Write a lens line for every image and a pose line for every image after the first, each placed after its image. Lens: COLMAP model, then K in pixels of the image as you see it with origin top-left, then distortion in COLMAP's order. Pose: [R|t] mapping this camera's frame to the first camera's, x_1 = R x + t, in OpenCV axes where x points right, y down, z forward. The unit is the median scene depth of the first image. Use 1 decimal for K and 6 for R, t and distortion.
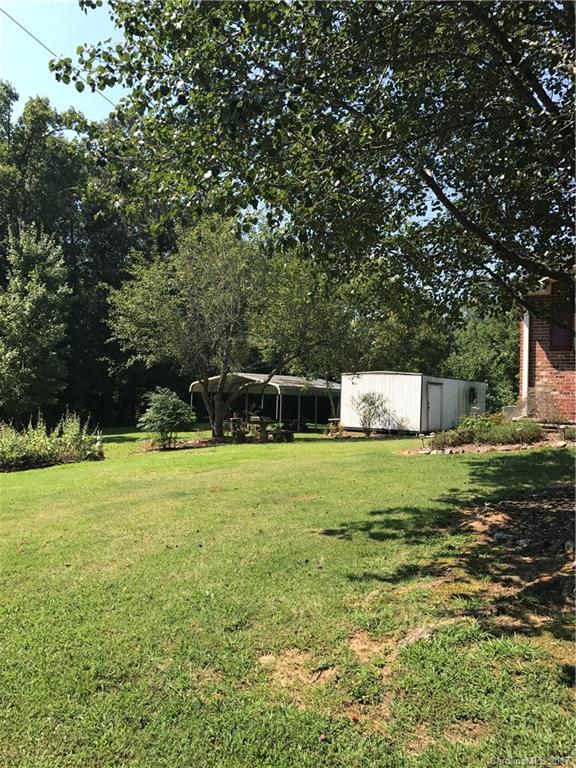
lens RADIAL K [[625.1, 0, 287.7], [0, 625.1, 381.8], [0, 0, 1]] dist [-0.009539, 0.002889]
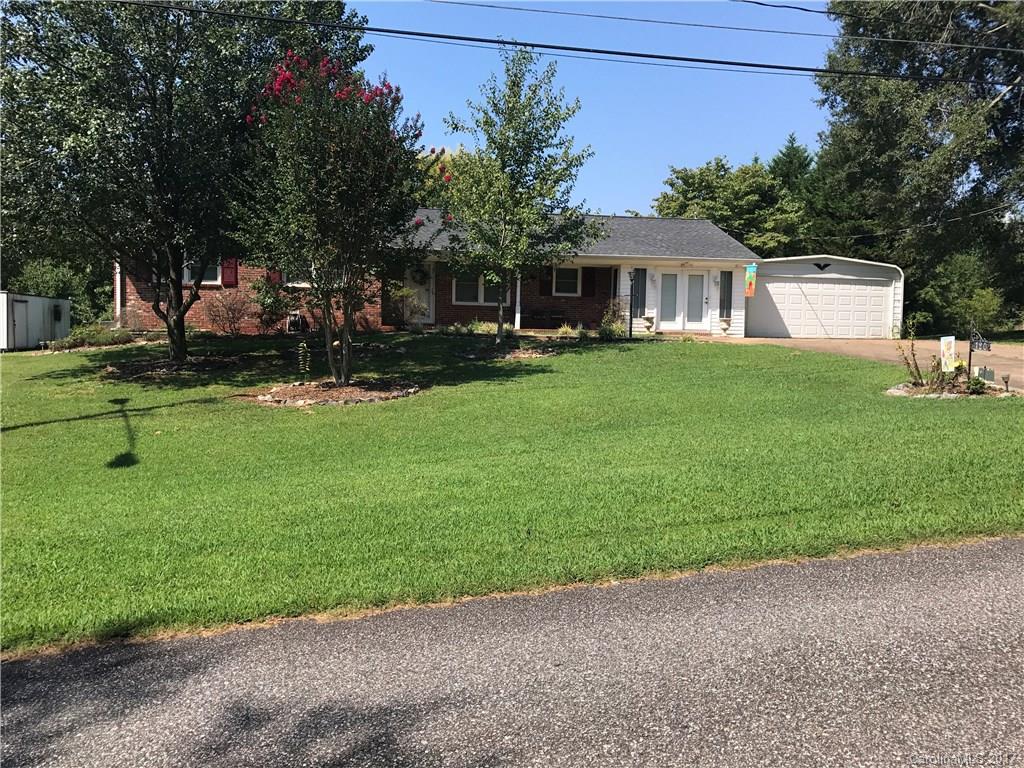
lens RADIAL K [[833.5, 0, 510.7], [0, 833.5, 379.4], [0, 0, 1]] dist [-0.009539, 0.002889]
pose [[0.683574, -0.056651, 0.727680, -0.383026], [-0.017146, 0.995462, 0.093605, -0.020006], [-0.729680, -0.076463, 0.679500, -0.916910]]
